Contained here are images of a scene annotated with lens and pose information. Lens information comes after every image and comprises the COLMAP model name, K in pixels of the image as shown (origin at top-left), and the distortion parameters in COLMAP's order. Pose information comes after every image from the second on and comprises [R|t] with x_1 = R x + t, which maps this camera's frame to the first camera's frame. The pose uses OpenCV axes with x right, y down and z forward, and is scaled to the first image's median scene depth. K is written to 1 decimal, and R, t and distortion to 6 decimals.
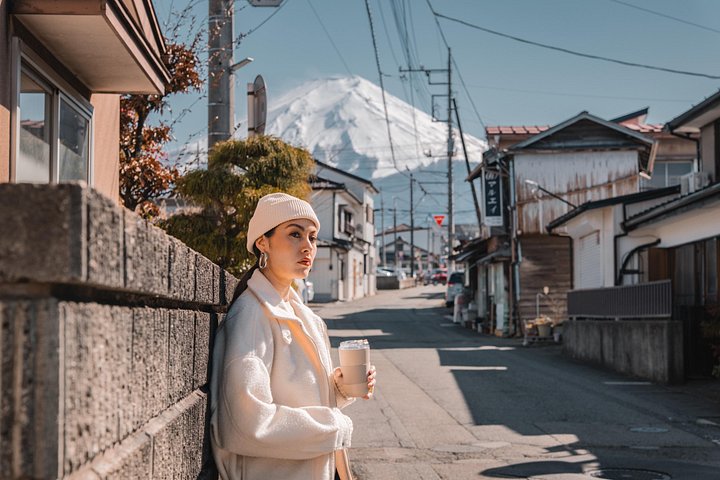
lens RADIAL K [[1282.9, 0, 360.0], [0, 1282.9, 240.0], [0, 0, 1]] dist [-0.052049, -0.120023]
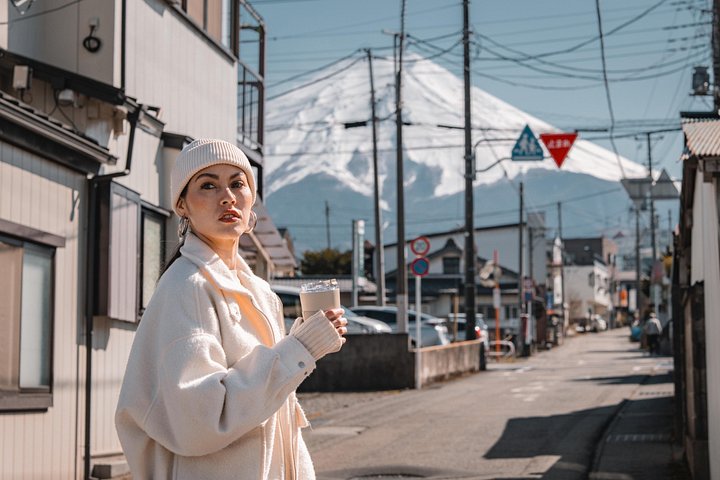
lens RADIAL K [[1282.9, 0, 360.0], [0, 1282.9, 240.0], [0, 0, 1]] dist [-0.052049, -0.120023]
pose [[0.997871, -0.003936, -0.065102, 0.028115], [0.000952, 0.998950, -0.045796, 0.015984], [0.065214, 0.045637, 0.996827, 0.570175]]
